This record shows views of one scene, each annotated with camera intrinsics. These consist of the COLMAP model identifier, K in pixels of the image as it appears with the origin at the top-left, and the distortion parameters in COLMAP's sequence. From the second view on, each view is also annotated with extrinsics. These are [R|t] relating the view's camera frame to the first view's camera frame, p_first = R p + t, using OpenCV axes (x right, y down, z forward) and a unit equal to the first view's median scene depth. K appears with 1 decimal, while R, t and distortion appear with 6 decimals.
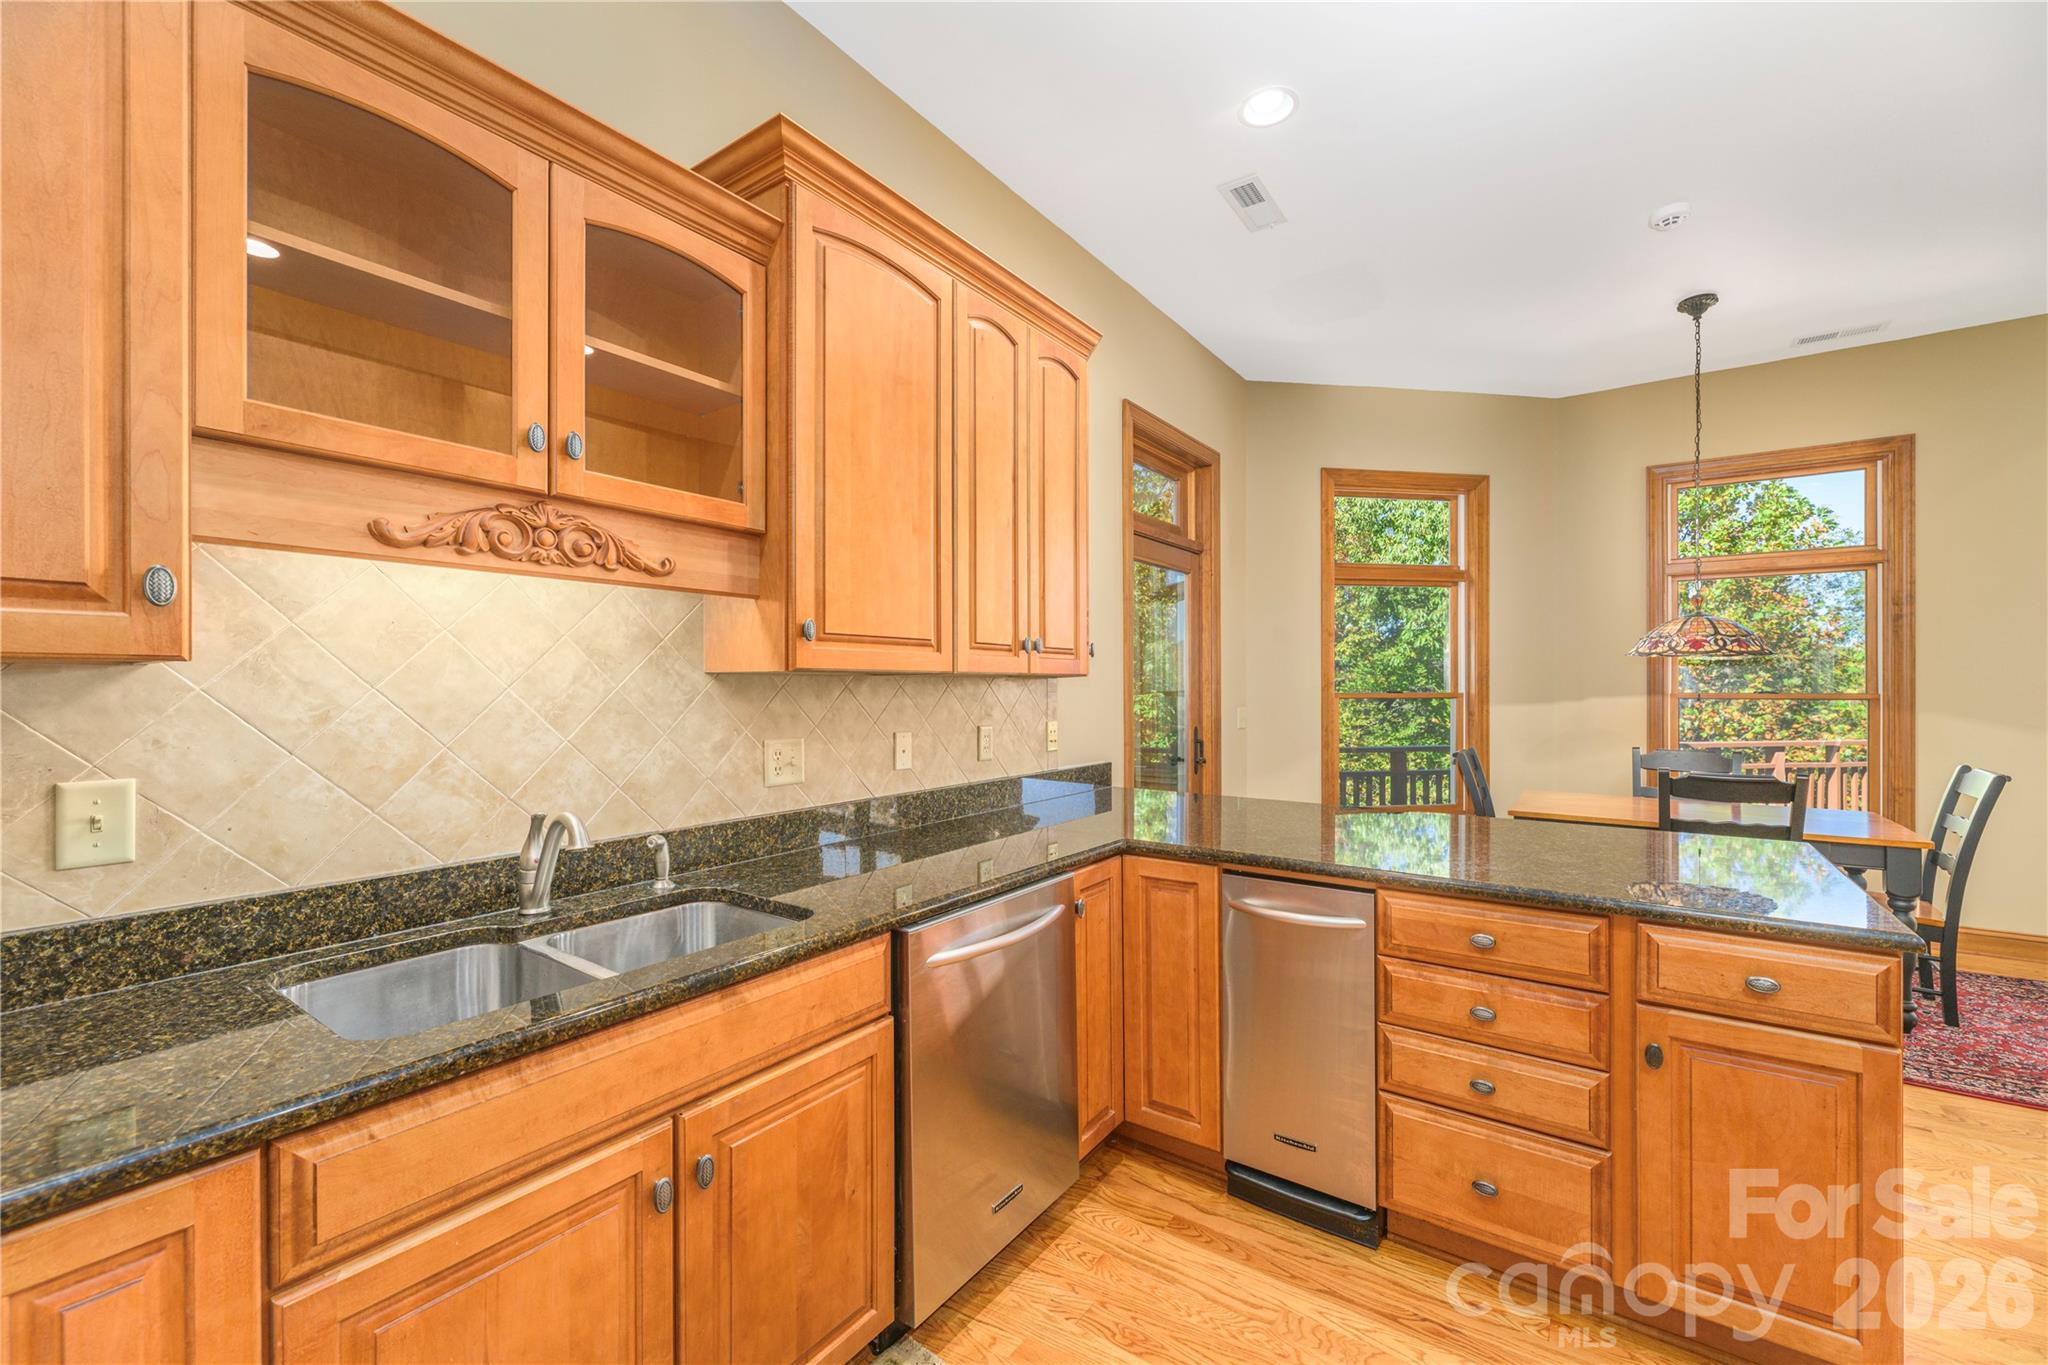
lens RADIAL K [[832.2, 0, 1028.3], [0, 832.2, 681.9], [0, 0, 1]] dist [-0.000777, -0.000211]
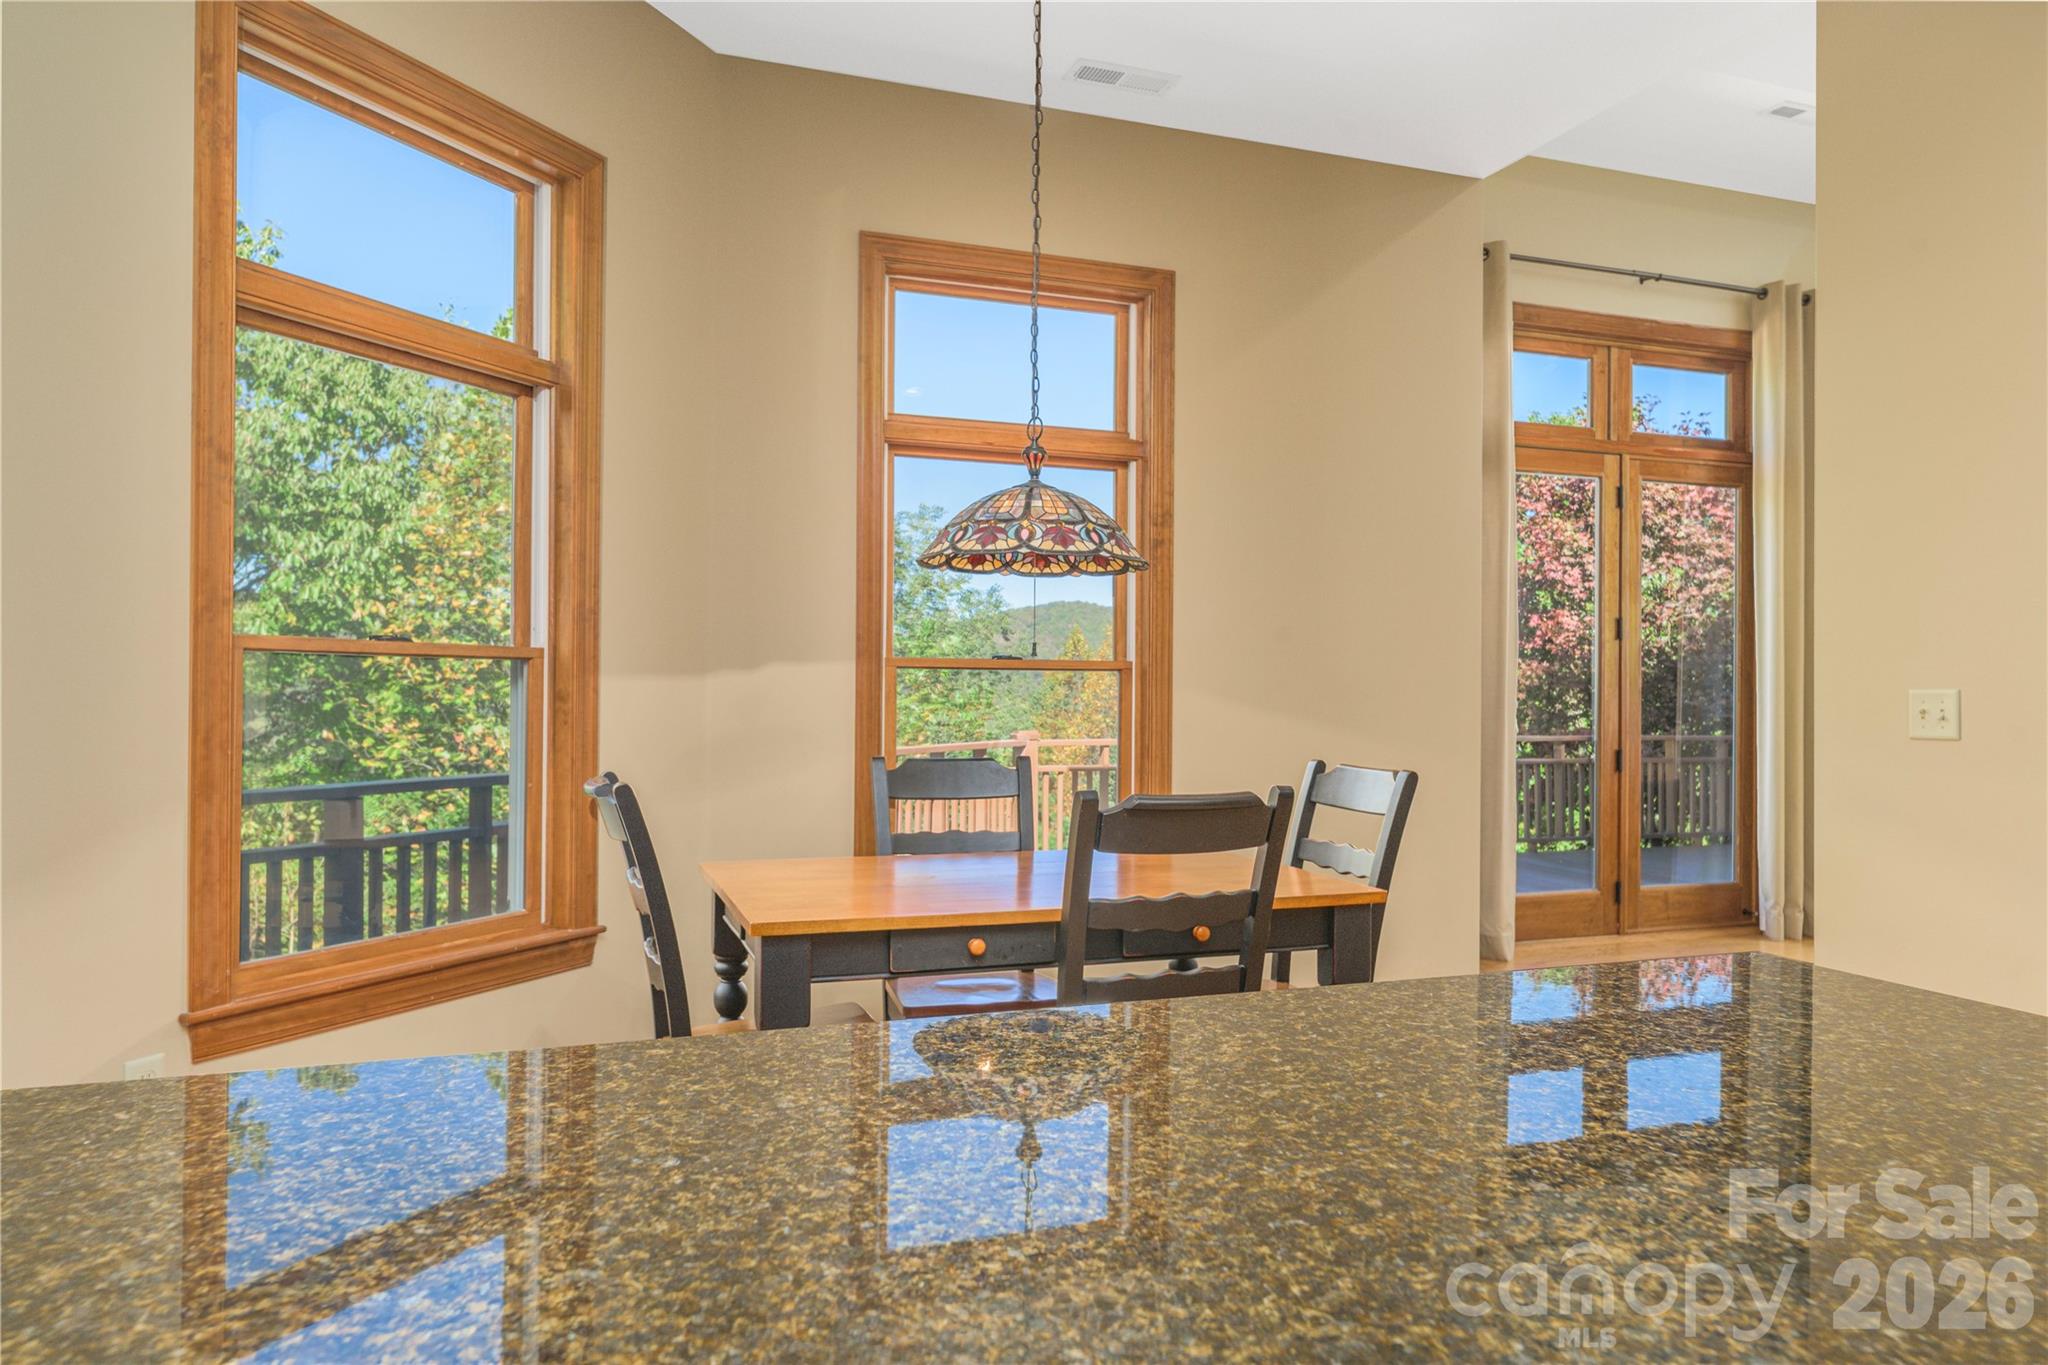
lens RADIAL K [[1347.4, 0, 1031.5], [0, 1347.4, 672.0], [0, 0, 1]] dist [-0.006914, 0.000100]
pose [[0.572626, 0.016212, 0.819657, 0.100489], [-0.009187, 0.999869, -0.013358, 0.033245], [-0.819765, 0.000119, 0.572699, 0.403034]]
